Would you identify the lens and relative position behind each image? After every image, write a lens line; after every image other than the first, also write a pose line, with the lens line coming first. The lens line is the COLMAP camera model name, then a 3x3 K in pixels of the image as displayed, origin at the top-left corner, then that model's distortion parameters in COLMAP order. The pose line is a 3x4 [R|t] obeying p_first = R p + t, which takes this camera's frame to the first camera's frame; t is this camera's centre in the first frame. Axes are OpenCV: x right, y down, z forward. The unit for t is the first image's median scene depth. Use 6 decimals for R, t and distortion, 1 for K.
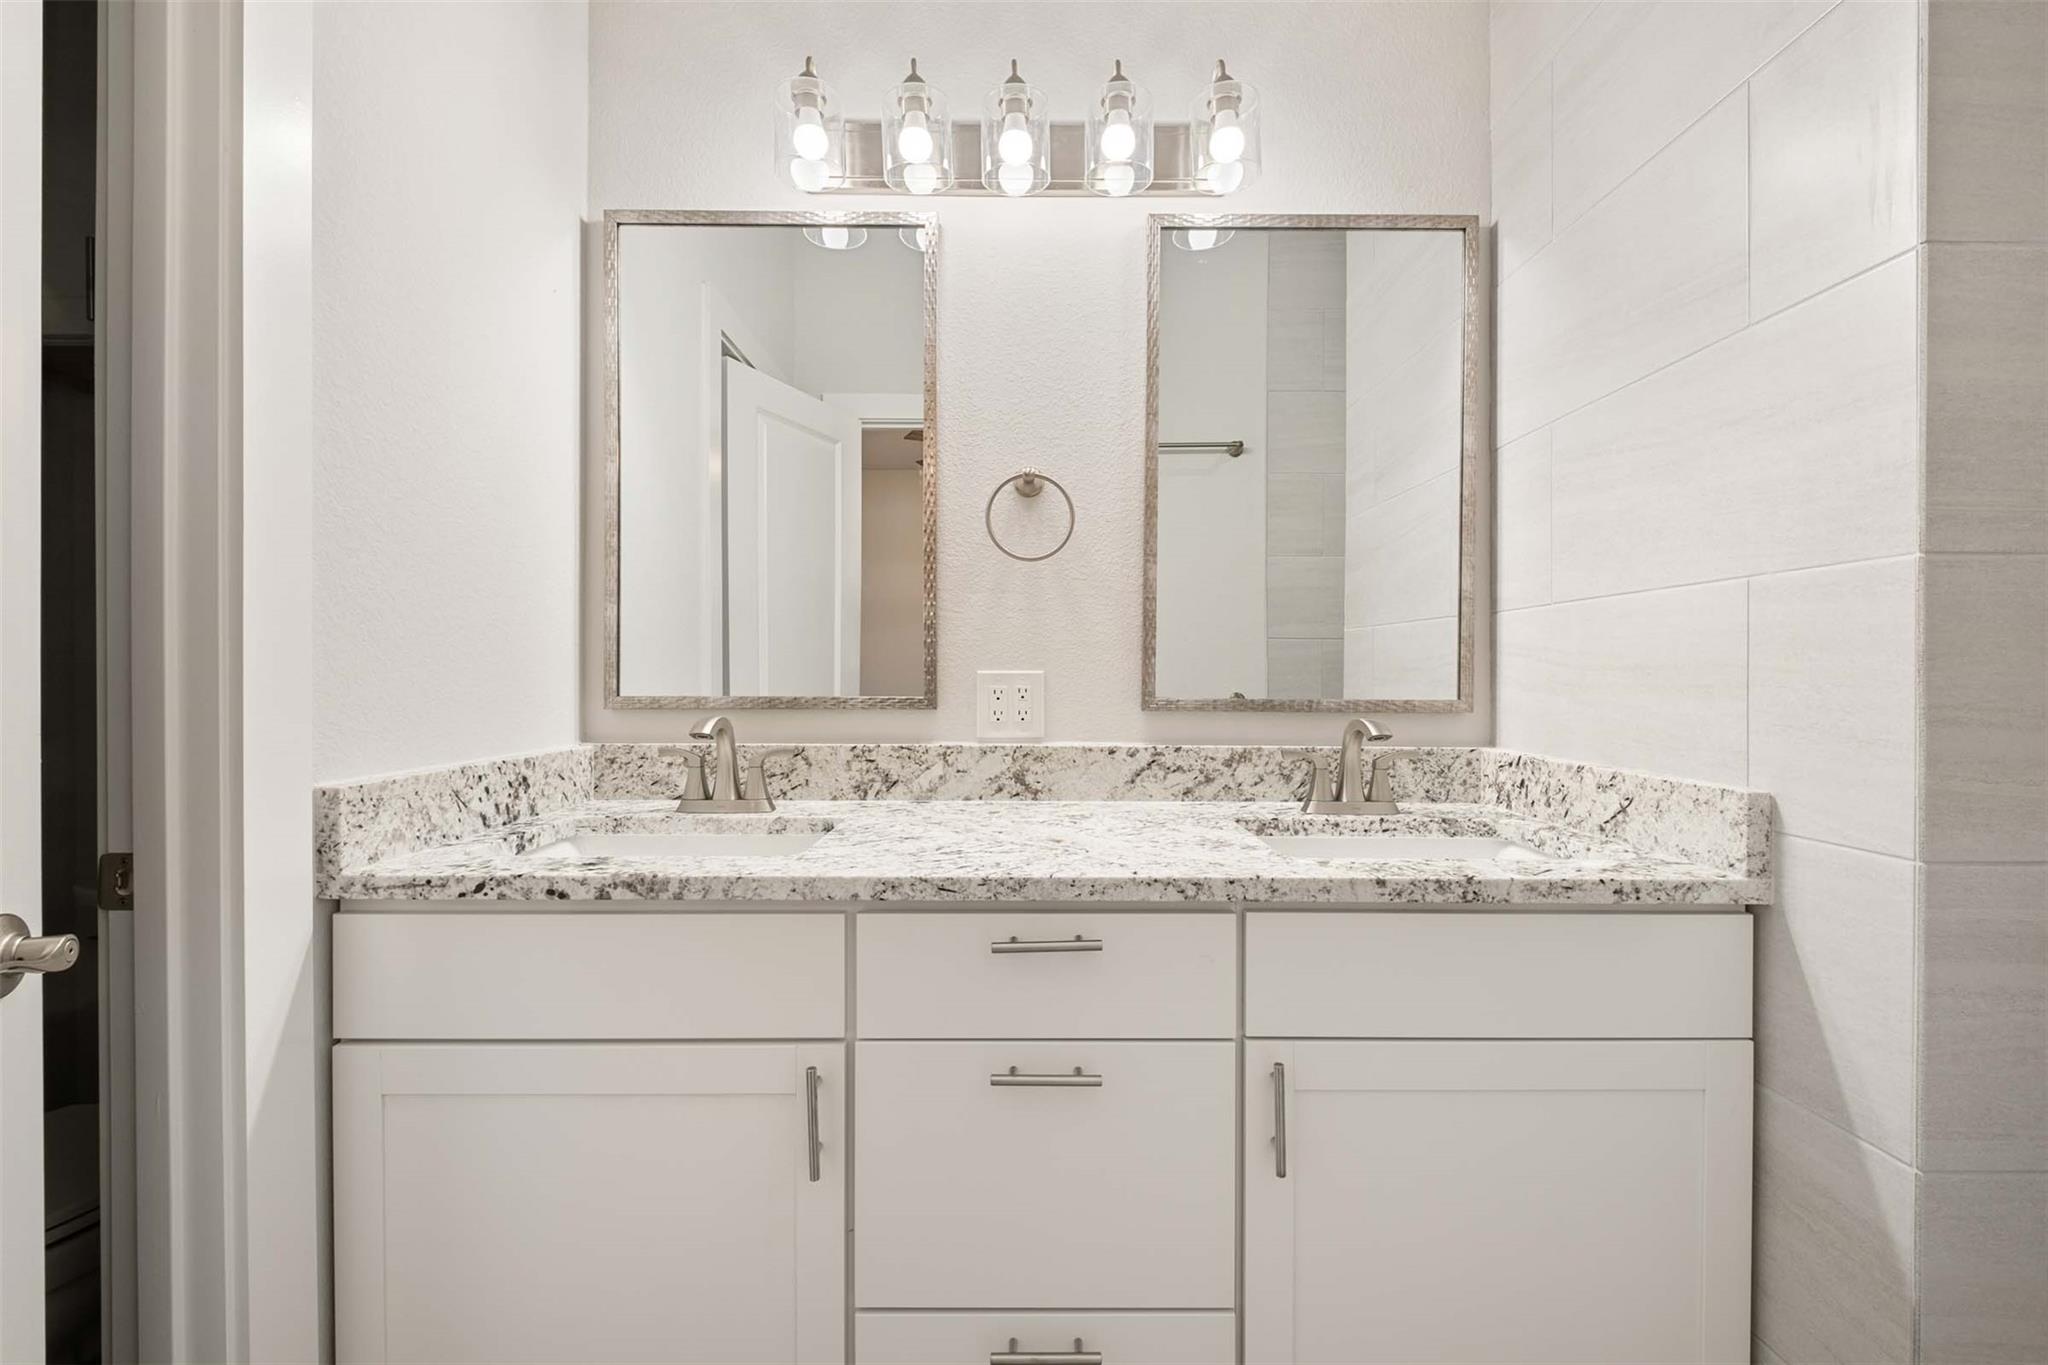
lens RADIAL K [[889.5, 0, 1029.0], [0, 889.5, 679.7], [0, 0, 1]] dist [0.002678, -0.005634]
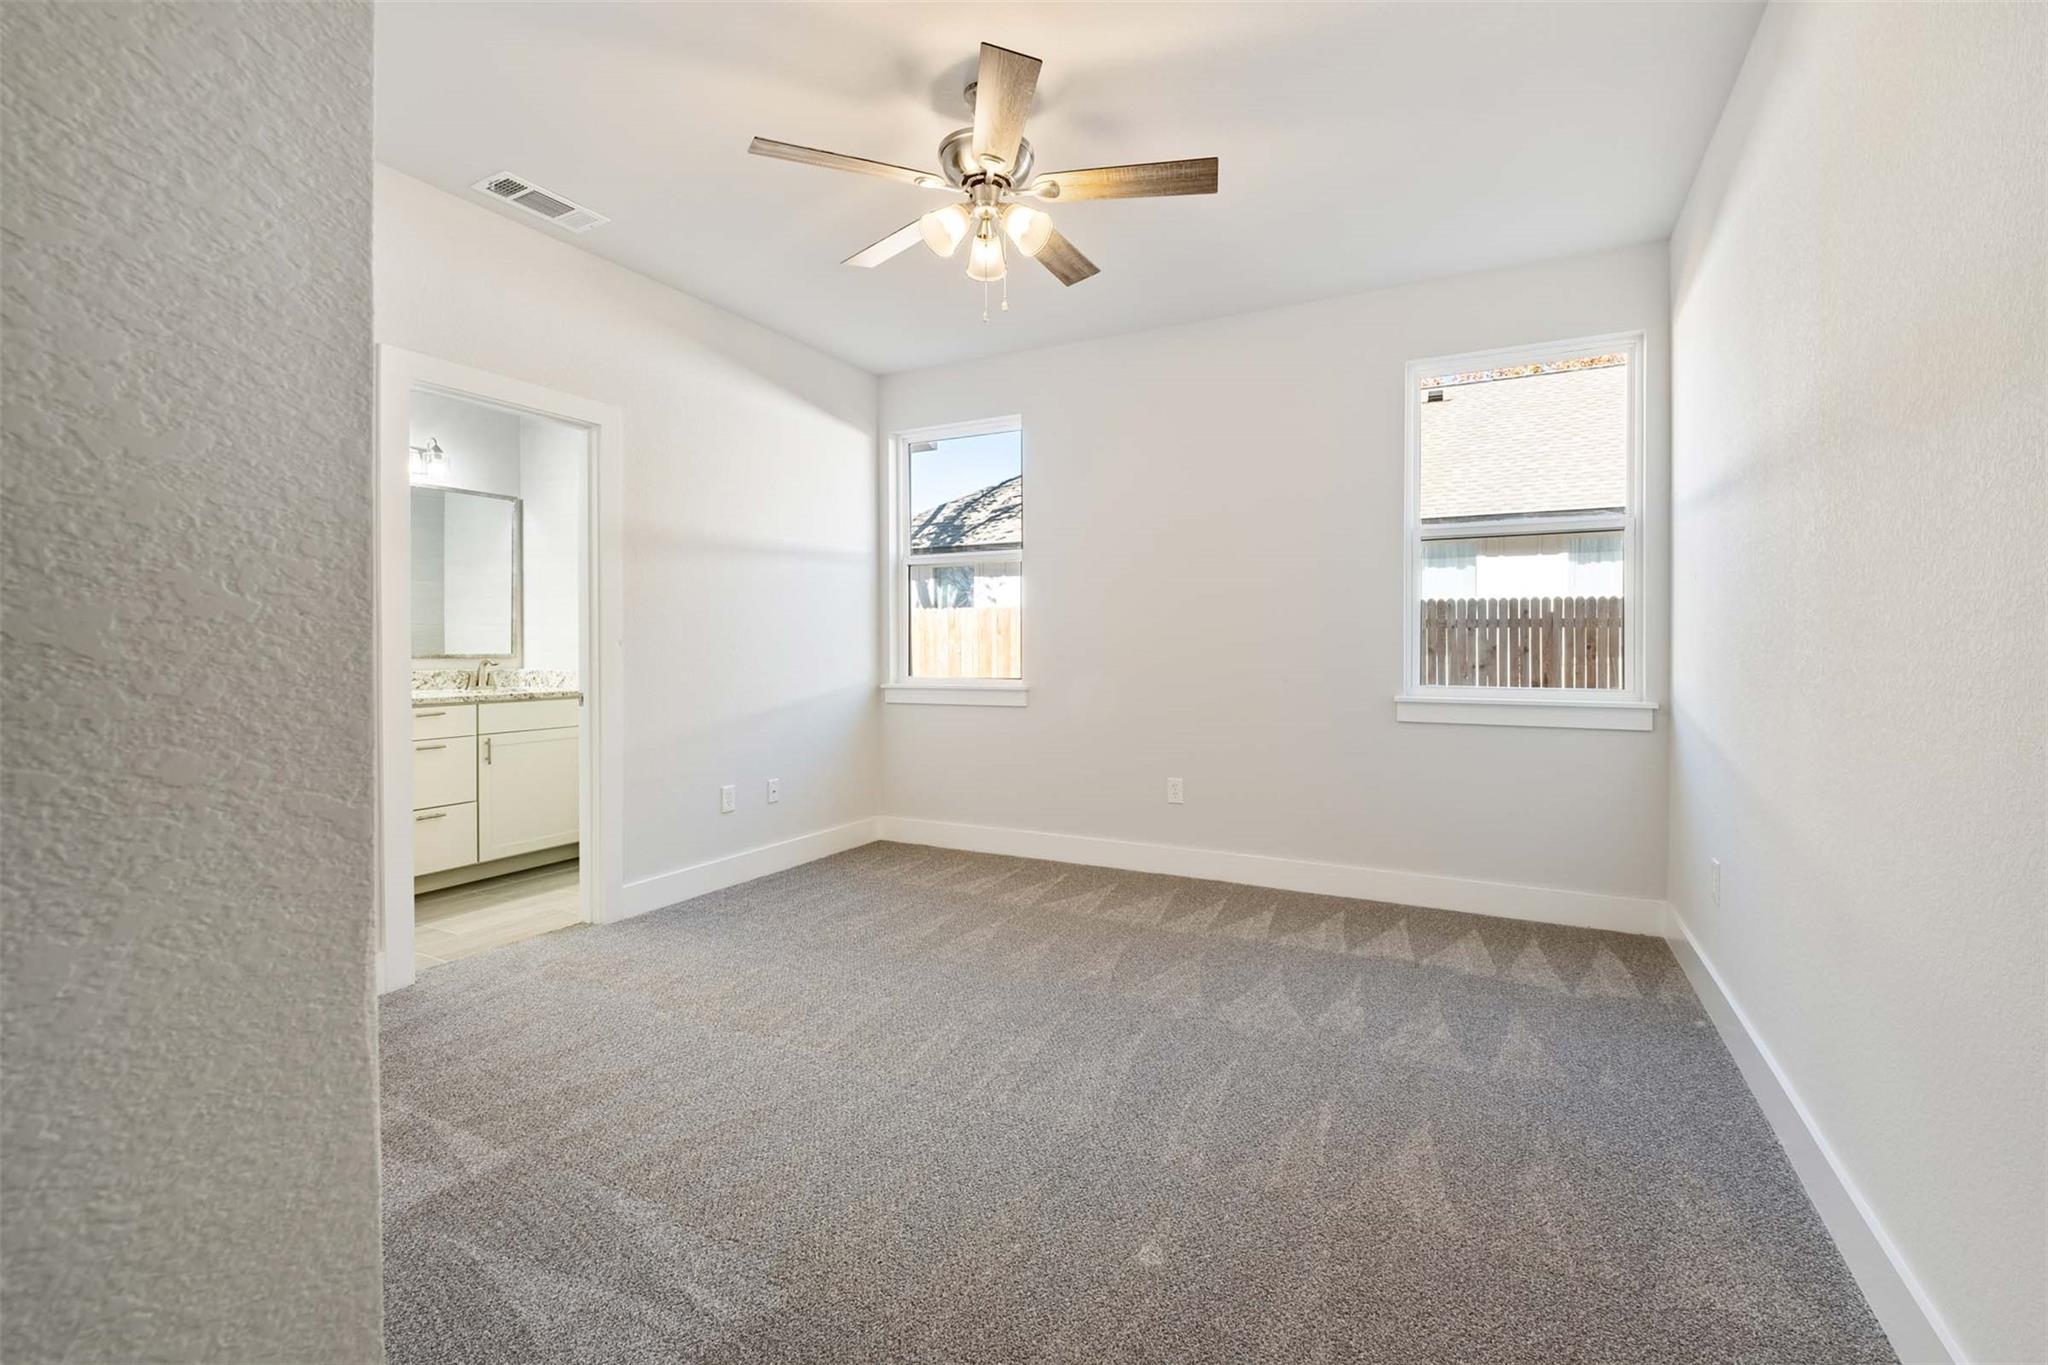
lens RADIAL K [[888.1, 0, 1027.7], [0, 888.1, 653.4], [0, 0, 1]] dist [0.003204, -0.009052]
pose [[0.465378, -0.009156, 0.885065, -1.618794], [0.003256, 0.999957, 0.008632, 0.000575], [-0.885106, -0.001135, 0.465388, -2.313288]]
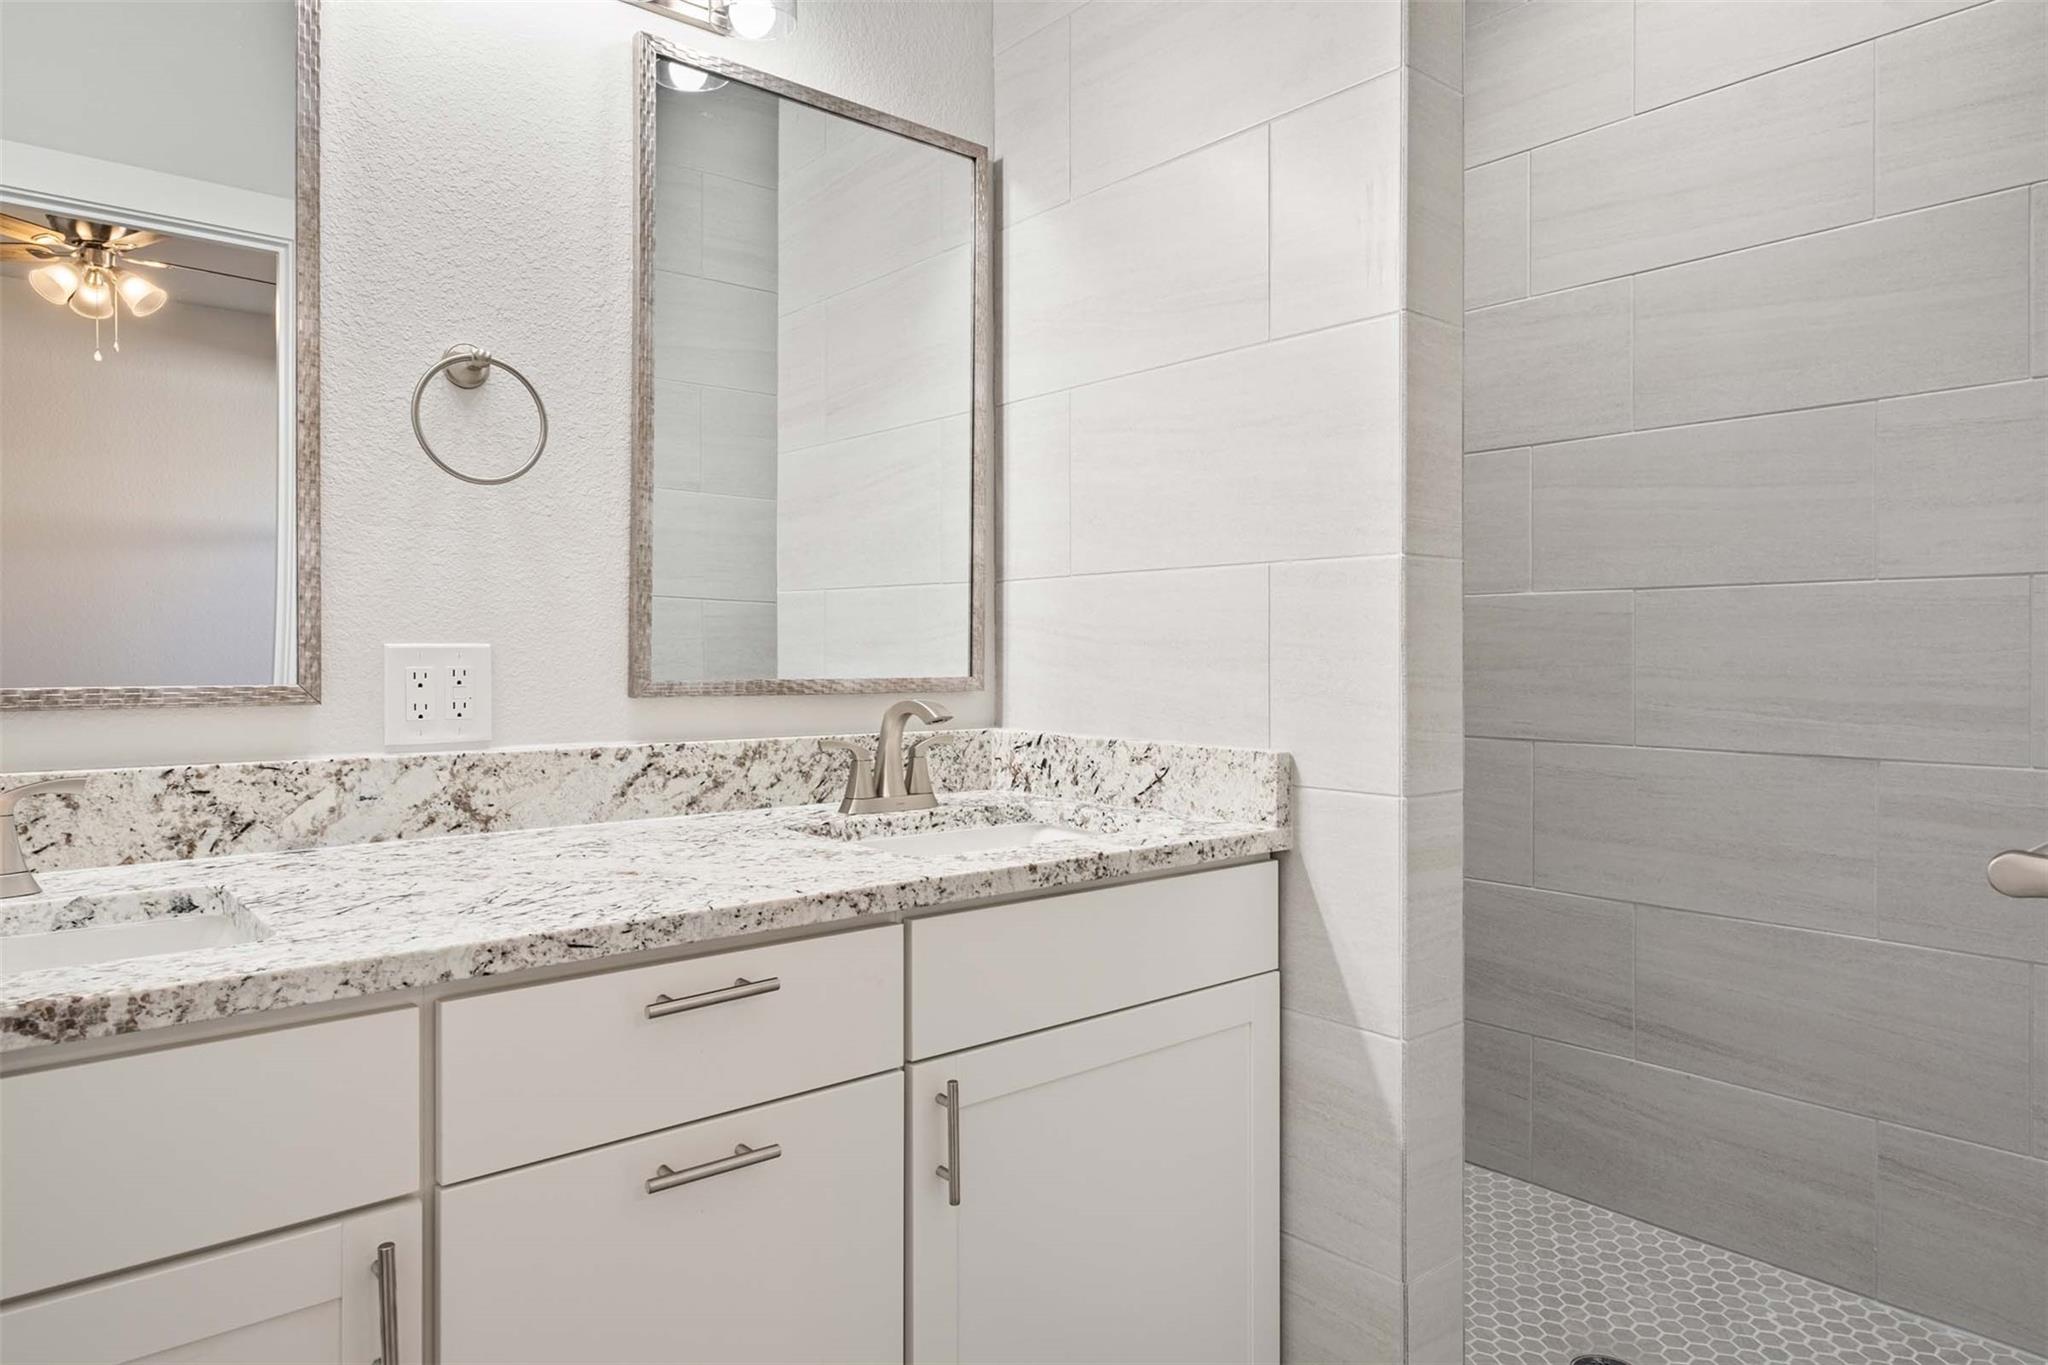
lens RADIAL K [[1257.0, 0, 1029.1], [0, 1257.0, 657.2], [0, 0, 1]] dist [-0.002863, 0.002120]
pose [[0.761582, -0.004530, 0.648053, -0.348122], [0.003587, 0.999990, 0.002774, -0.000887], [-0.648059, 0.000212, 0.761590, -0.014549]]
